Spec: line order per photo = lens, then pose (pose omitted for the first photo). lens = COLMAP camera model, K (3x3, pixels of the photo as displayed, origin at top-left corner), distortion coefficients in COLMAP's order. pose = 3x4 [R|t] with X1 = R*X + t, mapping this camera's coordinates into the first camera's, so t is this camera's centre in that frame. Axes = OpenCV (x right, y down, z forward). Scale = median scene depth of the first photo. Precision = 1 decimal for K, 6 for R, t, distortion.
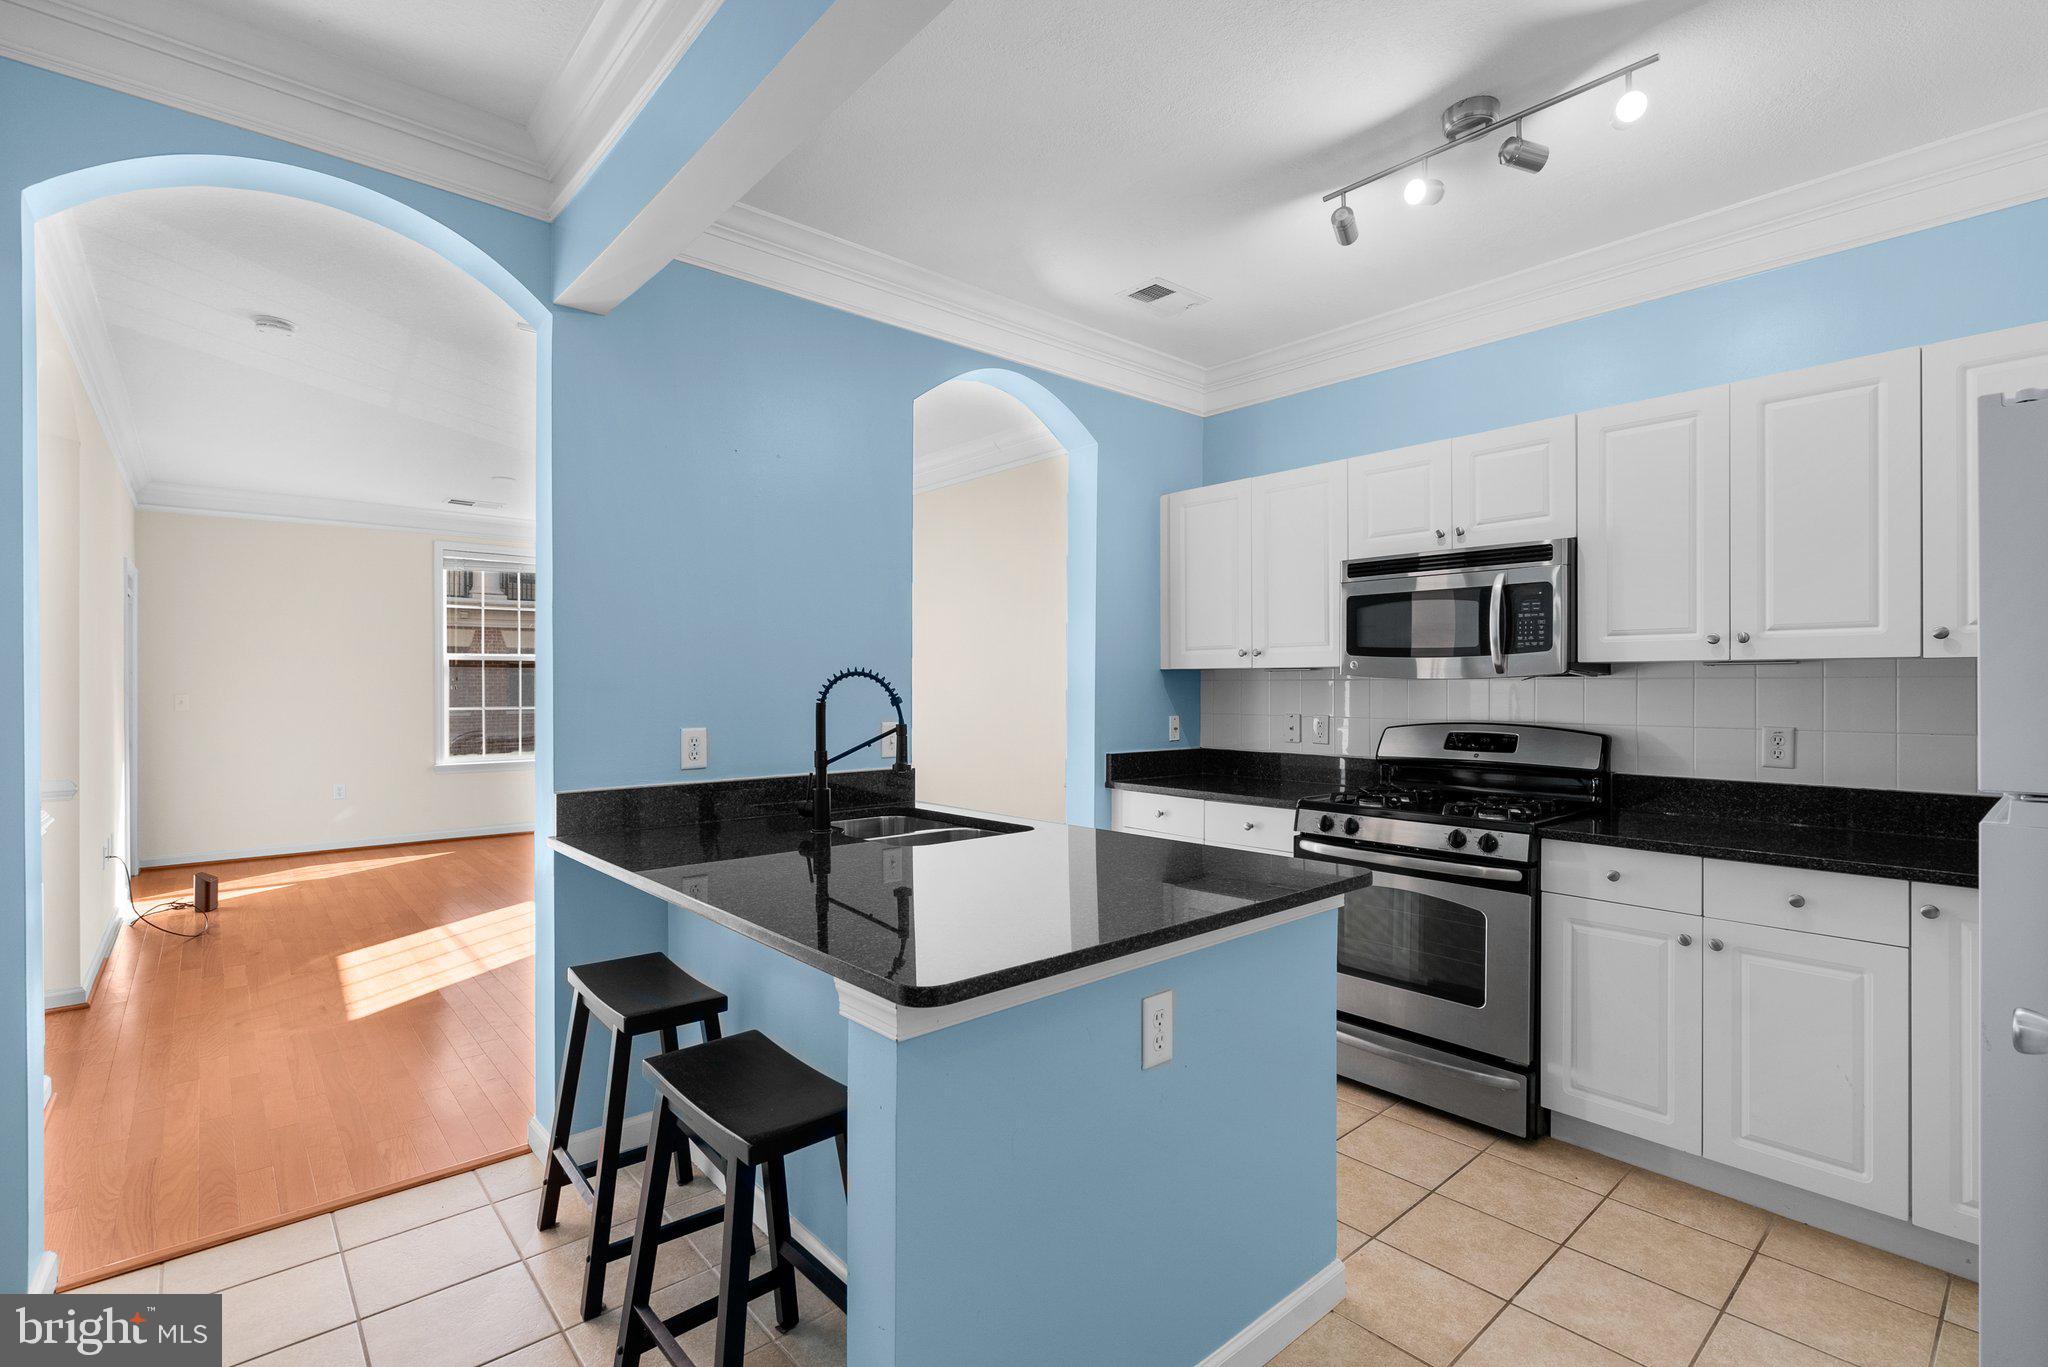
lens RADIAL K [[949.9, 0, 1024.0], [0, 949.9, 683.5], [0, 0, 1]] dist [-0.000728, 0.000094]
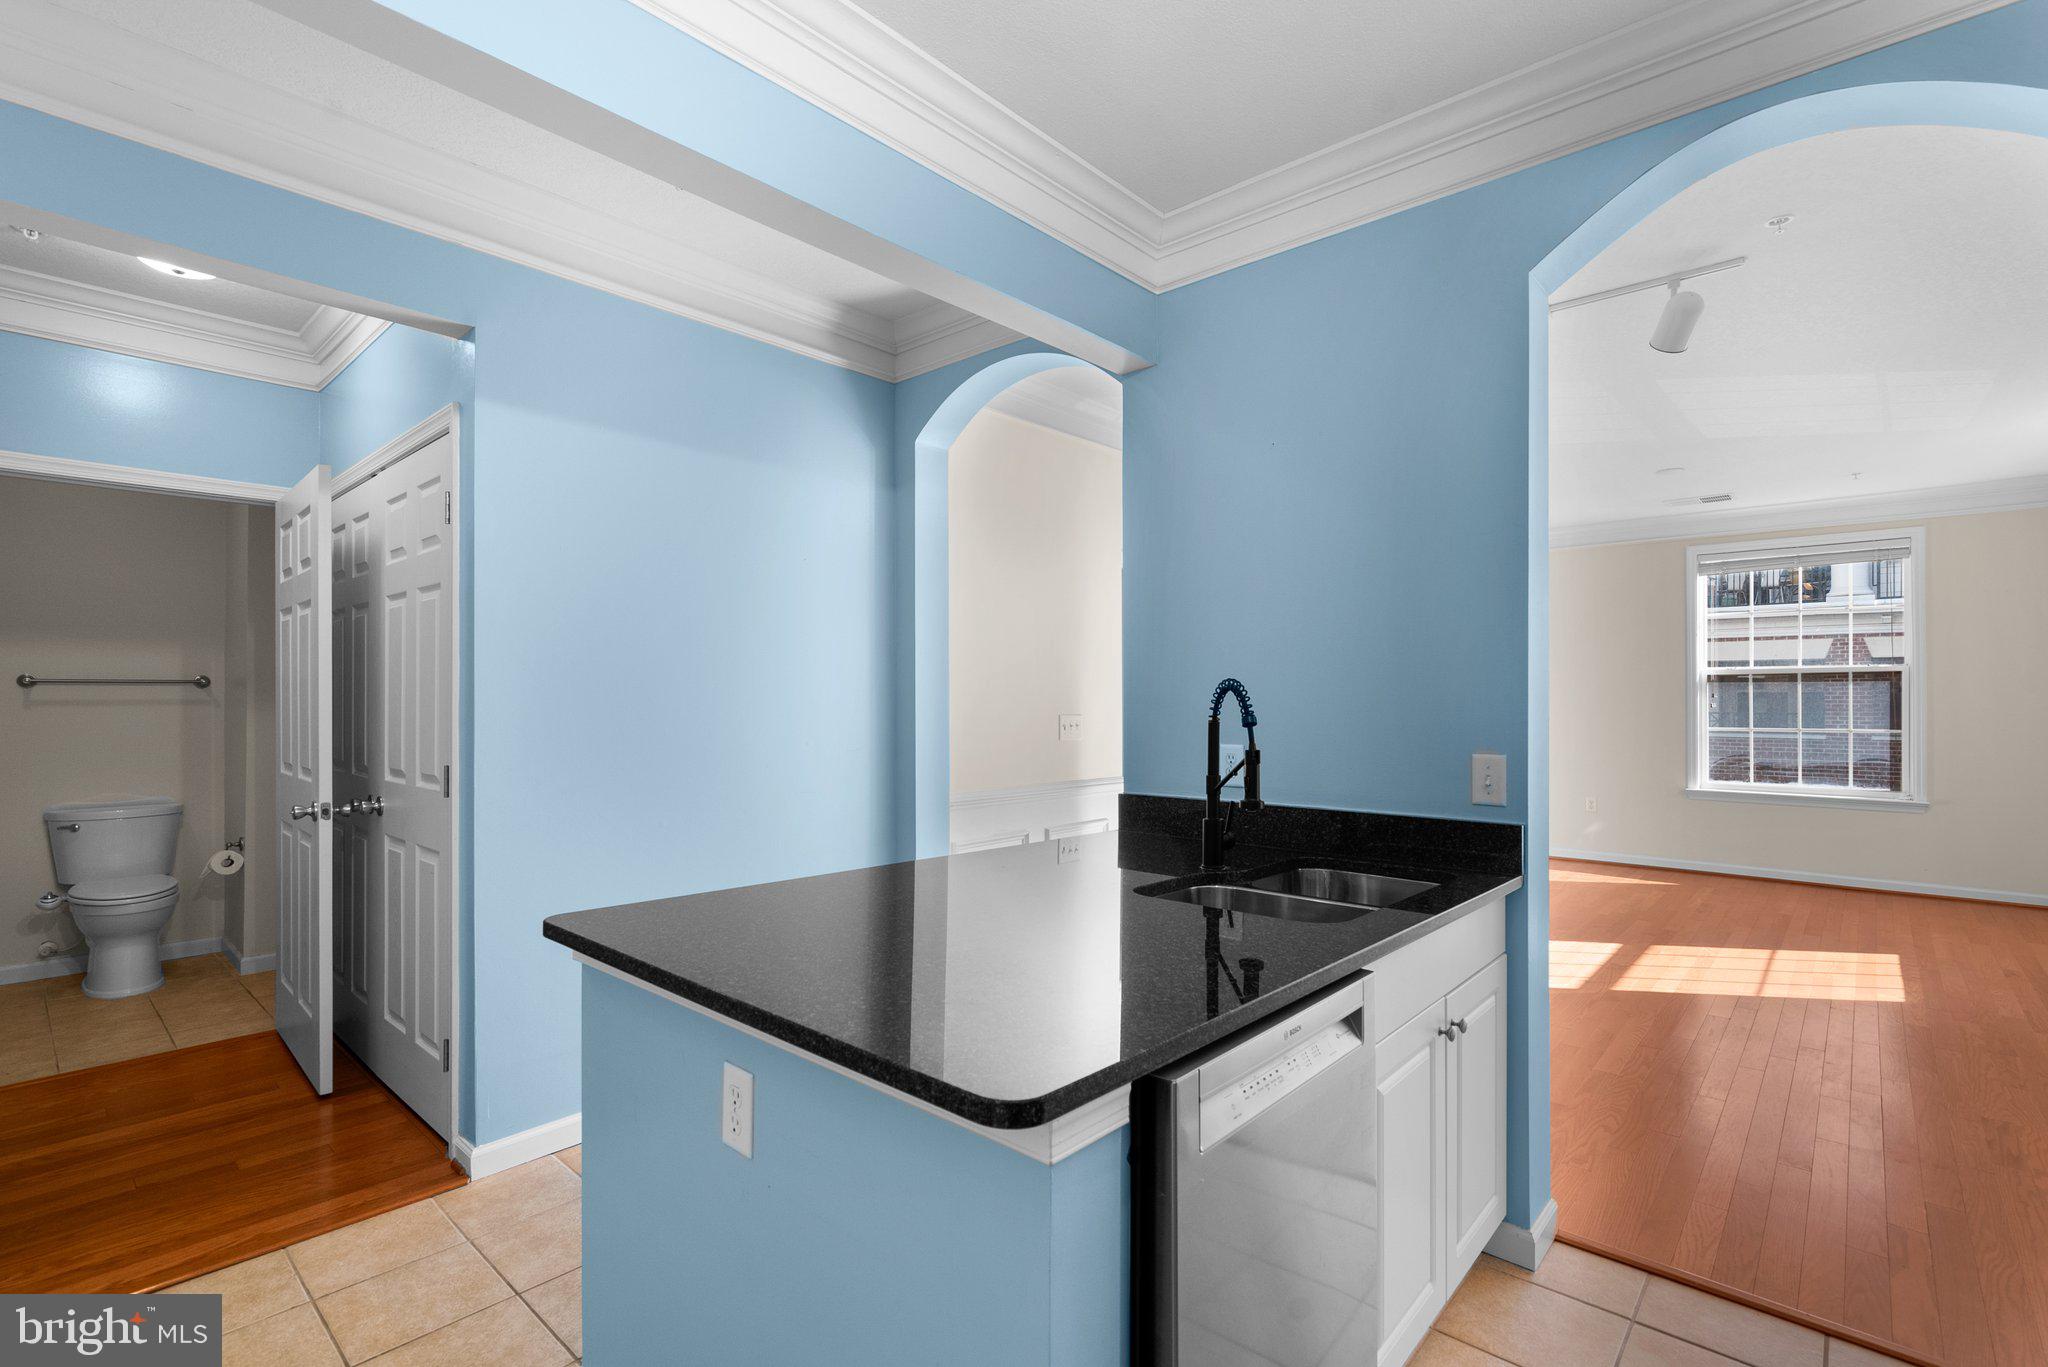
lens RADIAL K [[932.7, 0, 1025.7], [0, 932.7, 694.6], [0, 0, 1]] dist [-0.002352, 0.000252]
pose [[0.123174, -0.003687, -0.992378, 0.292928], [-0.003662, 0.999985, -0.004170, 0.000416], [0.992378, 0.004148, 0.123159, 0.339852]]
